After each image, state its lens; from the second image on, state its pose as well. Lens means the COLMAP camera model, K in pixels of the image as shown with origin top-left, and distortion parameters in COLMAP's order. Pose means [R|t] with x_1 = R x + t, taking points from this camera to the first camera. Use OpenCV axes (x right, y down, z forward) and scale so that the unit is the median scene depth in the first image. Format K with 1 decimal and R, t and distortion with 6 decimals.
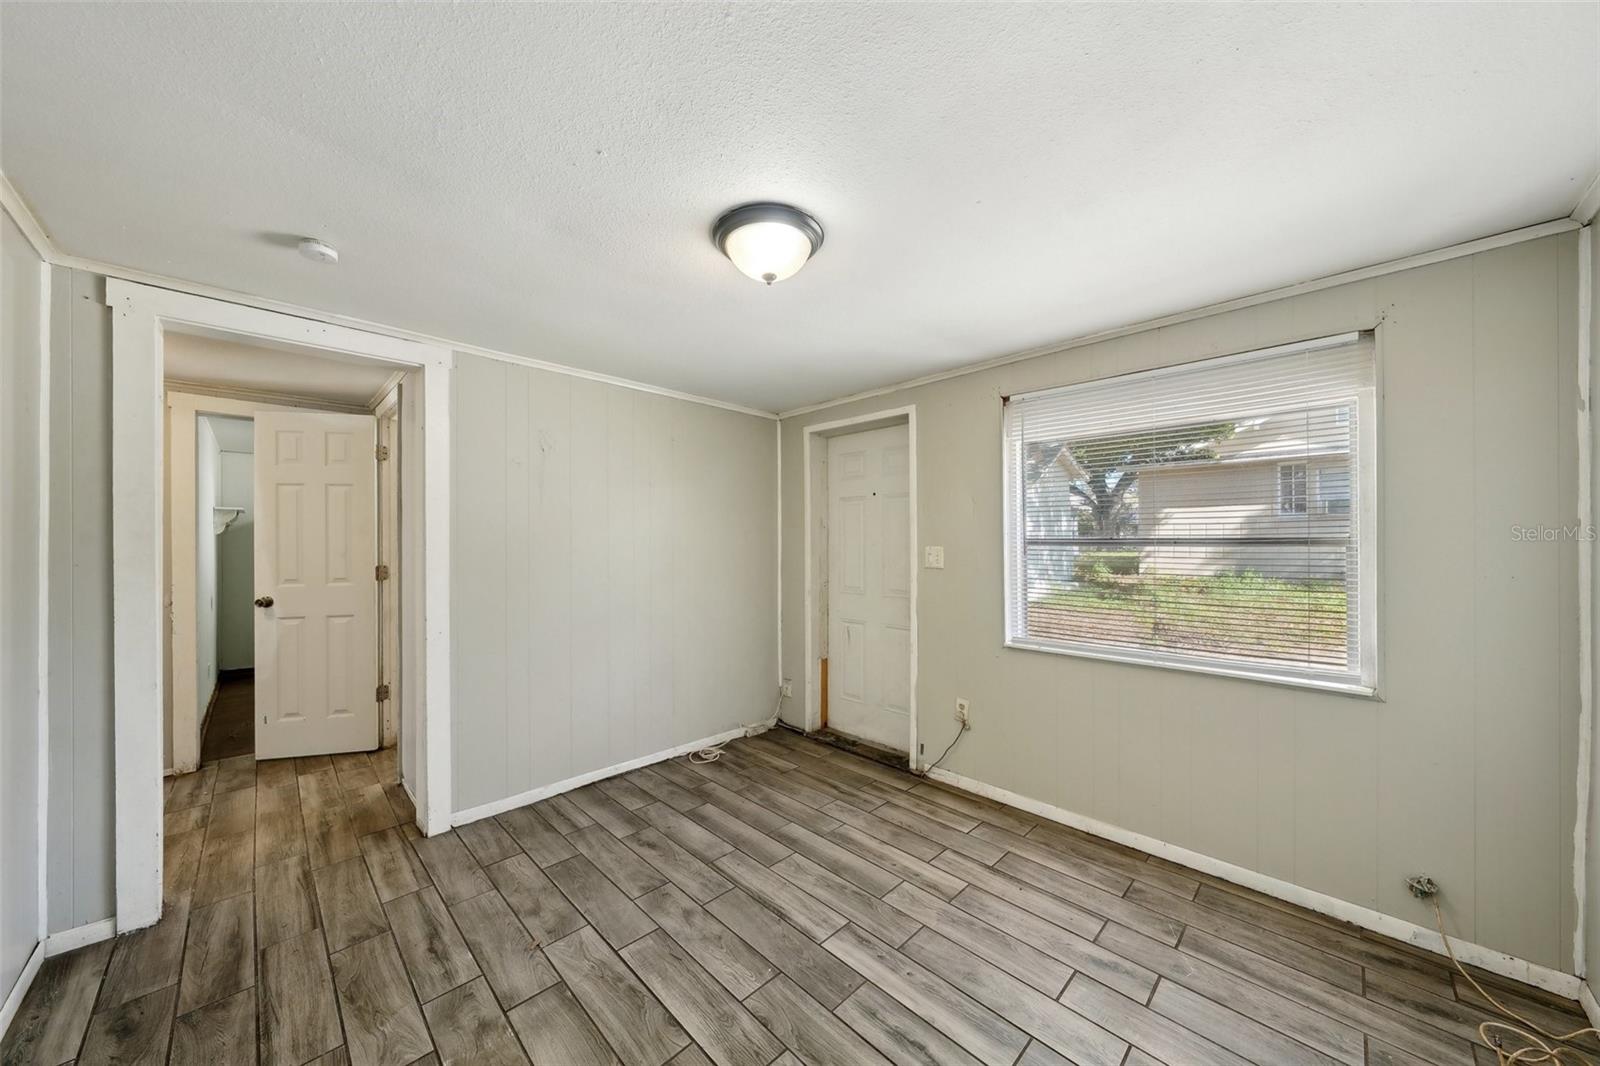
lens RADIAL K [[553.7, 0, 800.0], [0, 553.7, 533.0], [0, 0, 1]] dist [-0.013915, 0.000191]
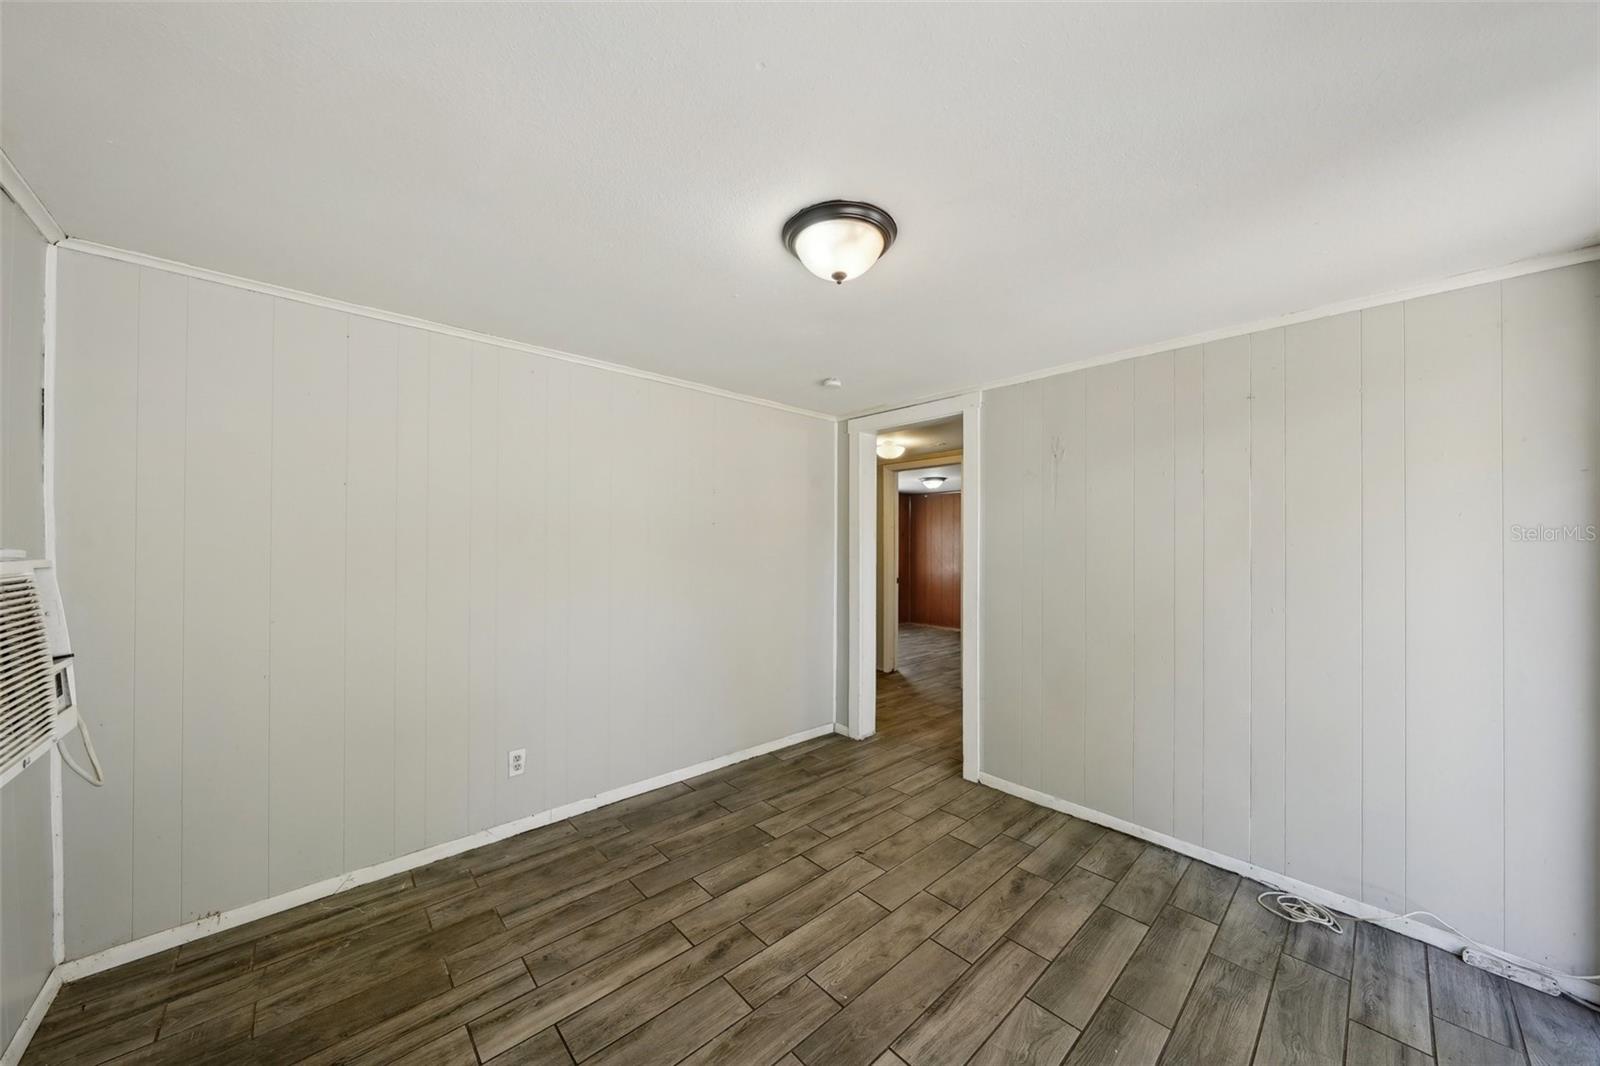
lens RADIAL K [[553.7, 0, 800.0], [0, 553.7, 533.0], [0, 0, 1]] dist [-0.013915, 0.000191]
pose [[-0.049870, -0.014498, -0.998650, 0.784336], [-0.000343, 0.999895, -0.014499, -0.003984], [0.998756, -0.000381, -0.049870, 0.824921]]
